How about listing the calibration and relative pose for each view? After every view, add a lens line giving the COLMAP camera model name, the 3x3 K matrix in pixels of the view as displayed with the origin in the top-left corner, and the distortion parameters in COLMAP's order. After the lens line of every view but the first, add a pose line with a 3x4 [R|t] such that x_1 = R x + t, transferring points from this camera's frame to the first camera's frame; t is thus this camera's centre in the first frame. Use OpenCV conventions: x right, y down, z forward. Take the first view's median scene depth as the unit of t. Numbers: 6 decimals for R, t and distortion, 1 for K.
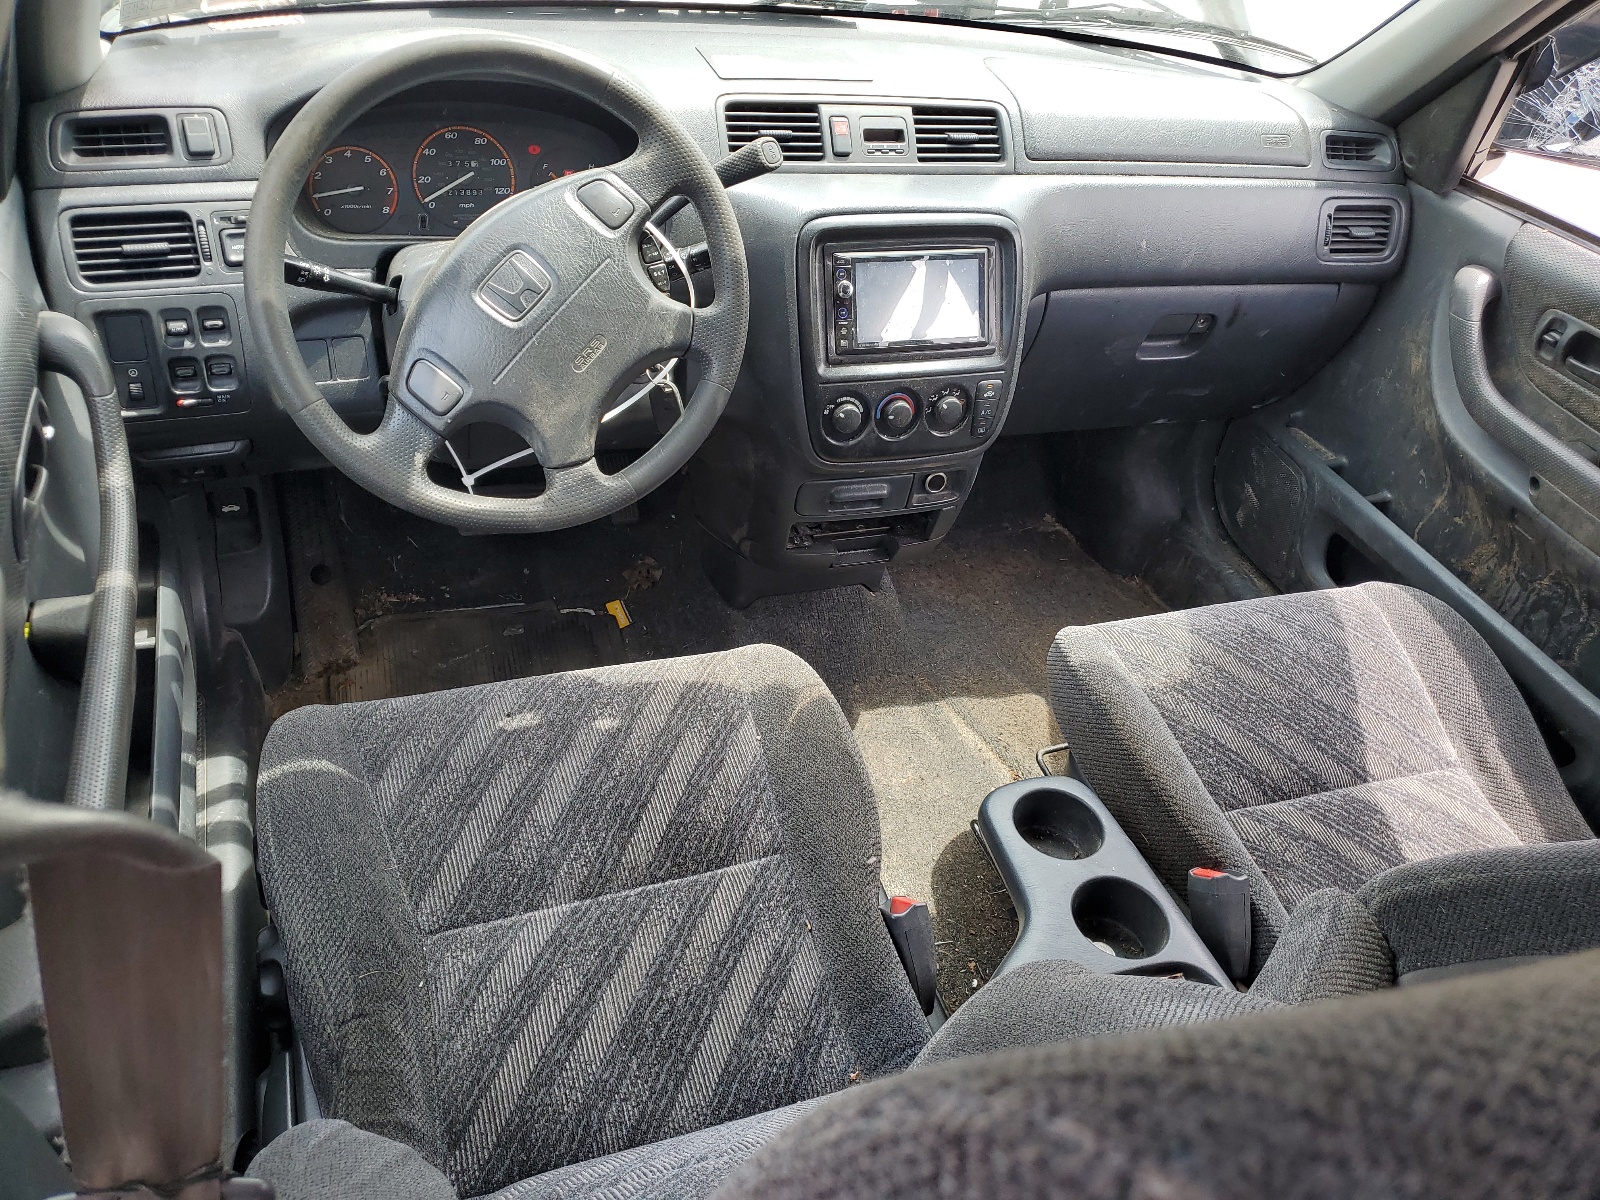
lens RADIAL K [[1208.9, 0, 801.7], [0, 1208.9, 595.6], [0, 0, 1]] dist [-0.000834, 0.000384]
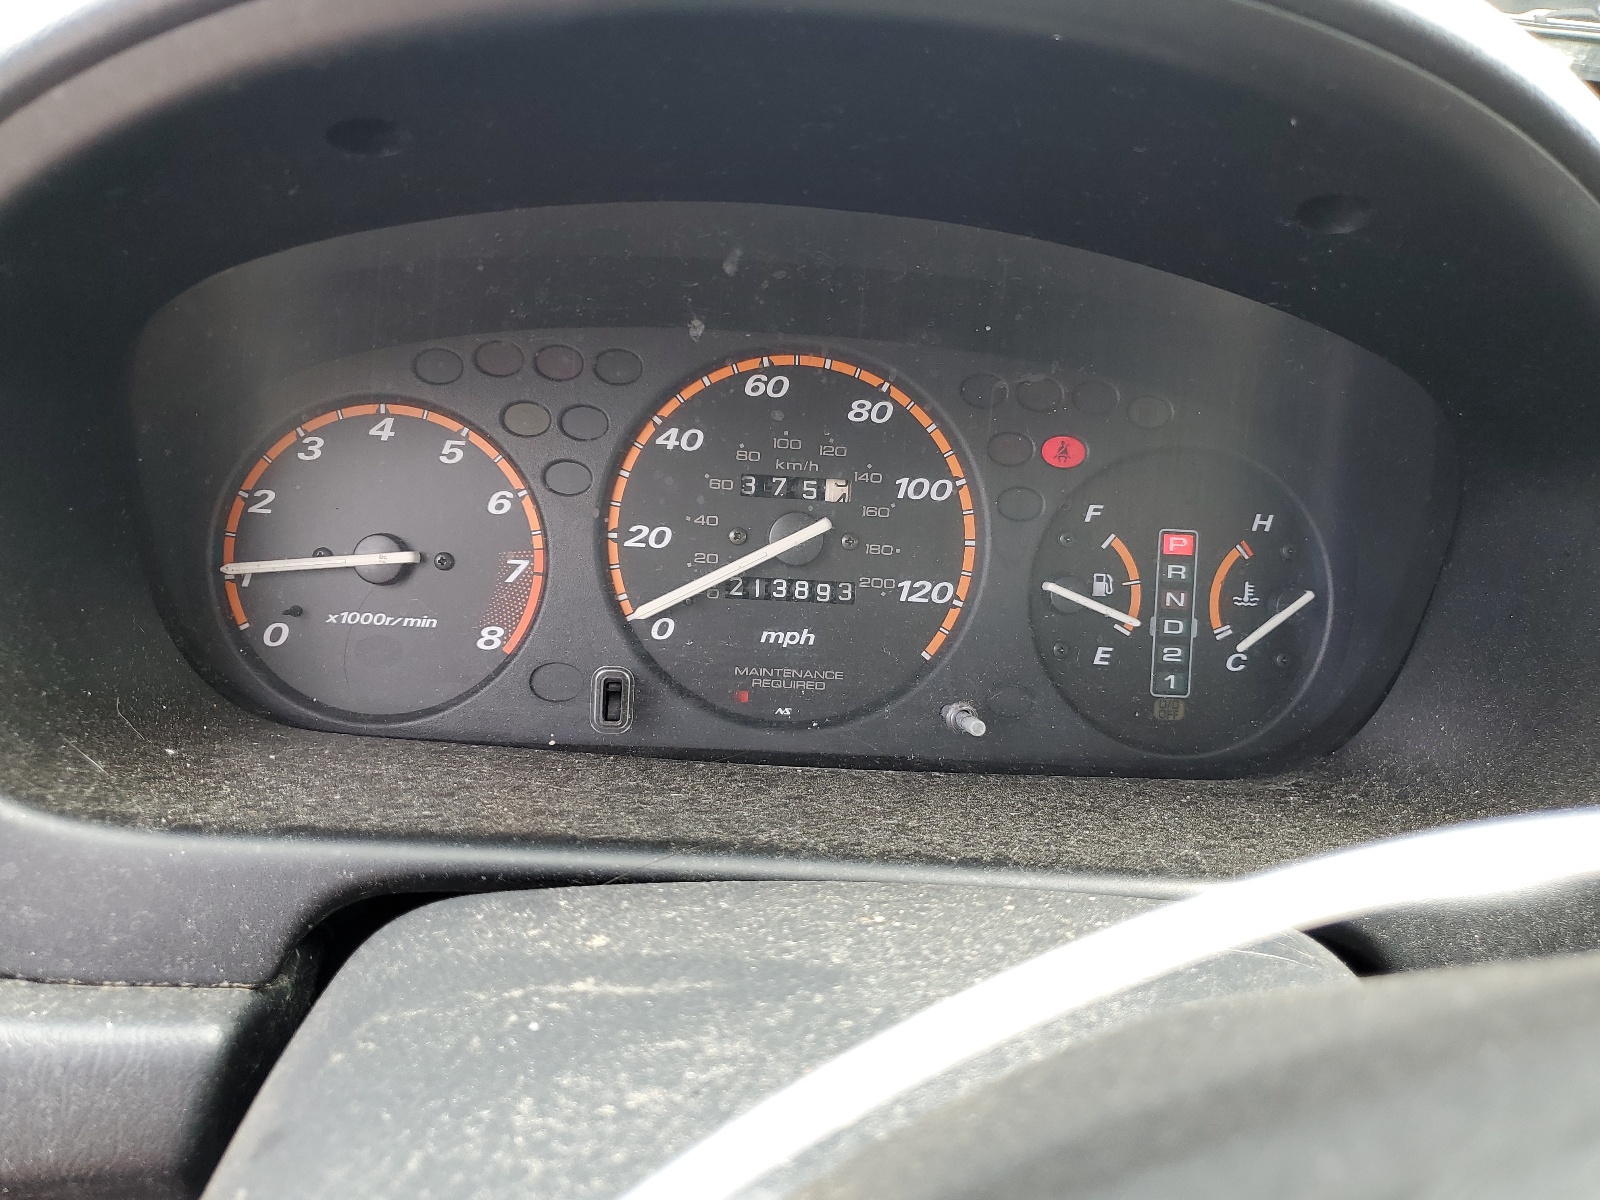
lens RADIAL K [[1208.9, 0, 800.3], [0, 1208.9, 600.9], [0, 0, 1]] dist [-0.000834, 0.000384]
pose [[0.958925, 0.077179, -0.272960, -0.205644], [-0.143370, 0.962186, -0.231610, -0.273118], [0.244763, 0.261231, 0.933729, 0.761810]]
